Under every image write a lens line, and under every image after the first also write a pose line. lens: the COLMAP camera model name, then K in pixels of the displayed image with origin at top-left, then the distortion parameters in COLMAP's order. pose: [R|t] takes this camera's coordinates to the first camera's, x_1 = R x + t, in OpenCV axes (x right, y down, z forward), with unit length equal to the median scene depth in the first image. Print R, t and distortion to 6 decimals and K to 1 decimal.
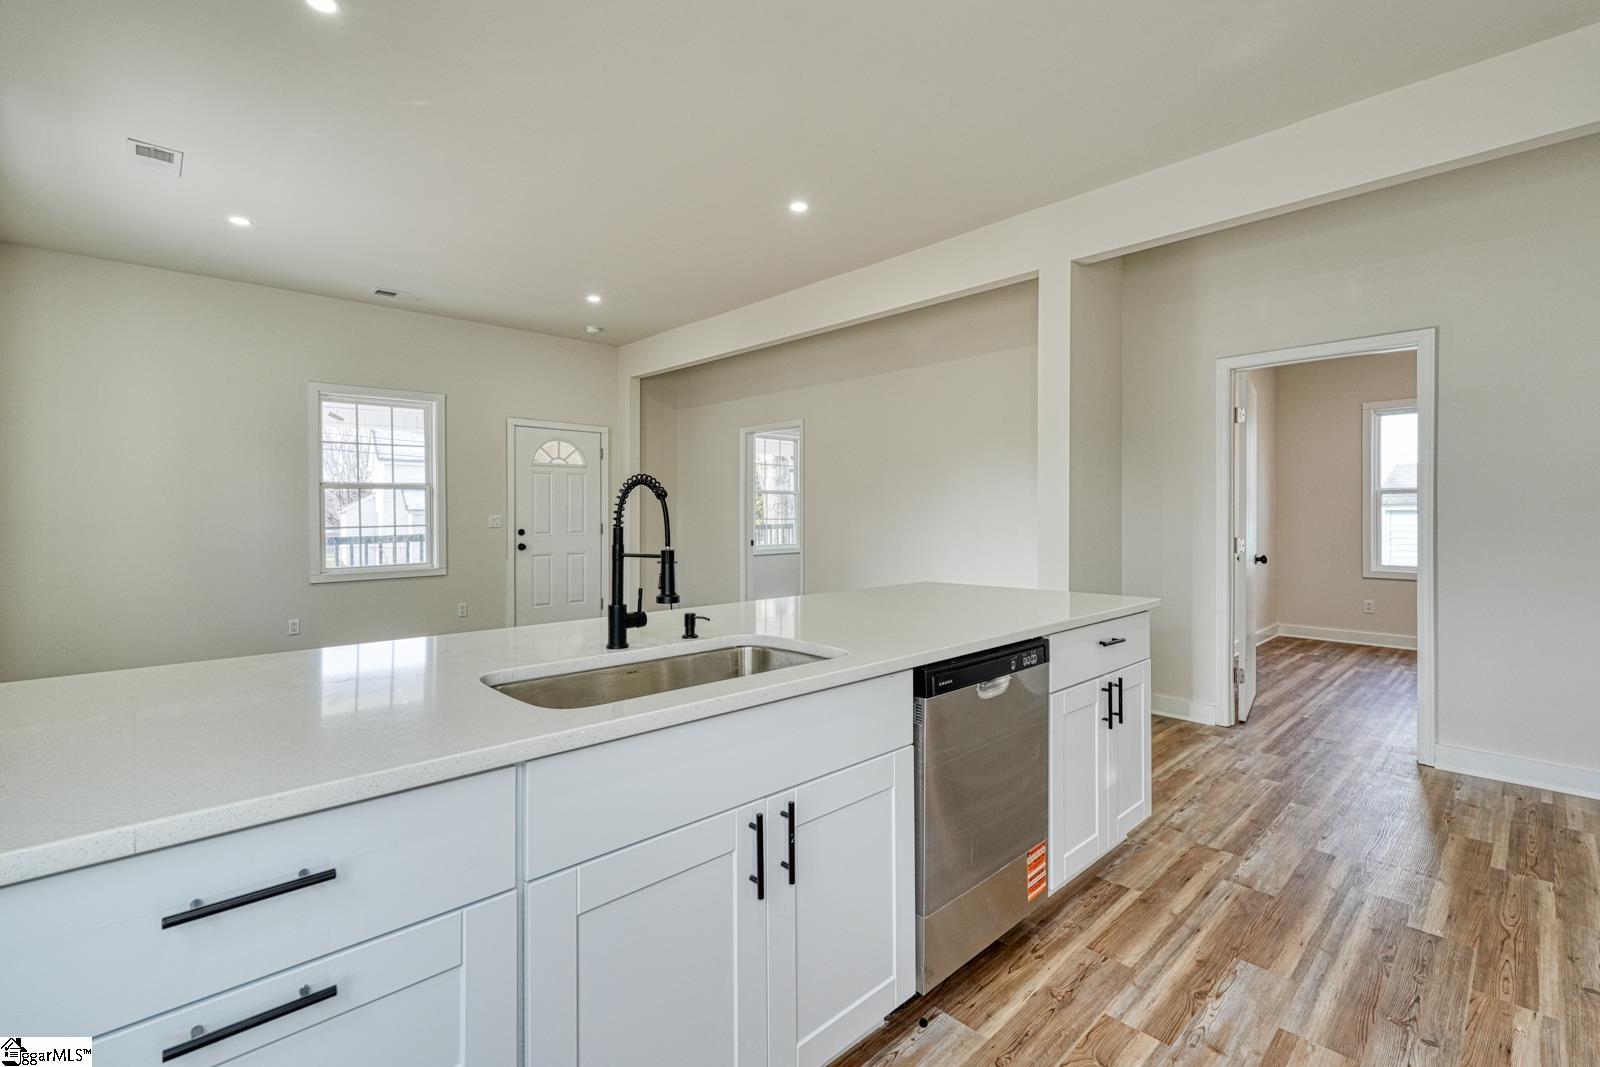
lens RADIAL K [[697.8, 0, 800.6], [0, 697.8, 525.7], [0, 0, 1]] dist [-0.001096, 0.000790]
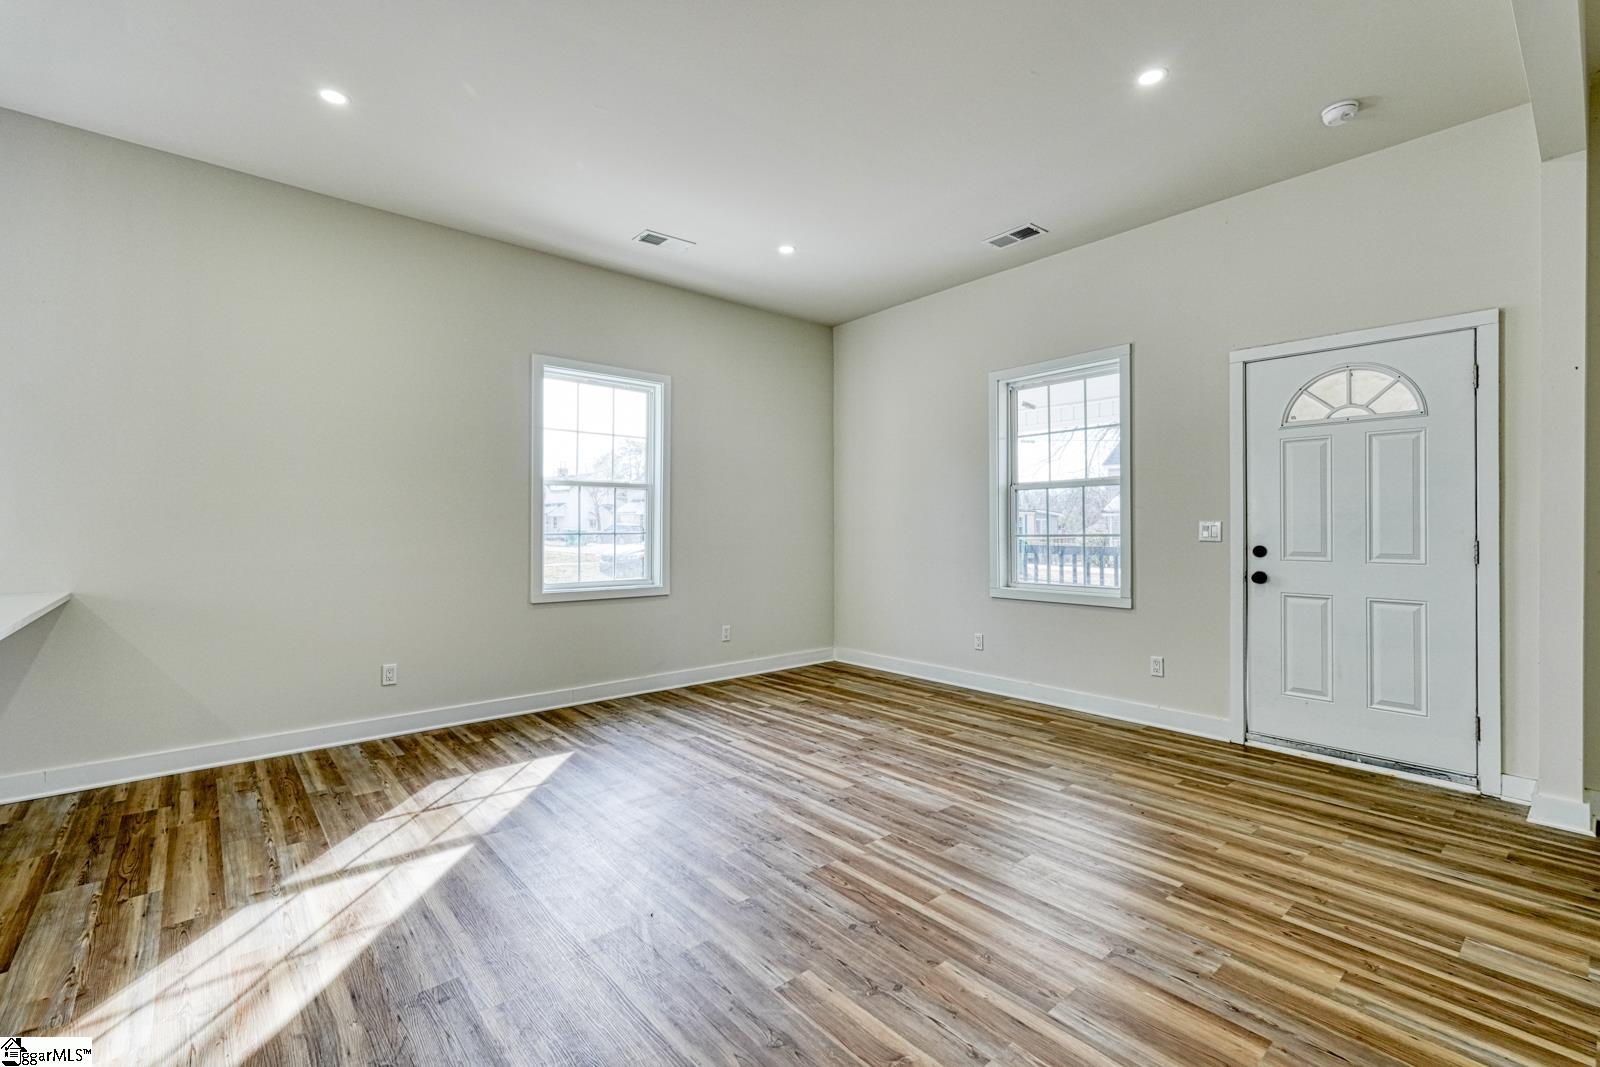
lens RADIAL K [[697.8, 0, 800.6], [0, 697.8, 525.7], [0, 0, 1]] dist [-0.001096, 0.000790]
pose [[0.006086, 0.000158, -0.999981, 0.156252], [-0.013240, 0.999912, 0.000077, -0.006389], [0.999894, 0.013239, 0.006087, 0.643515]]
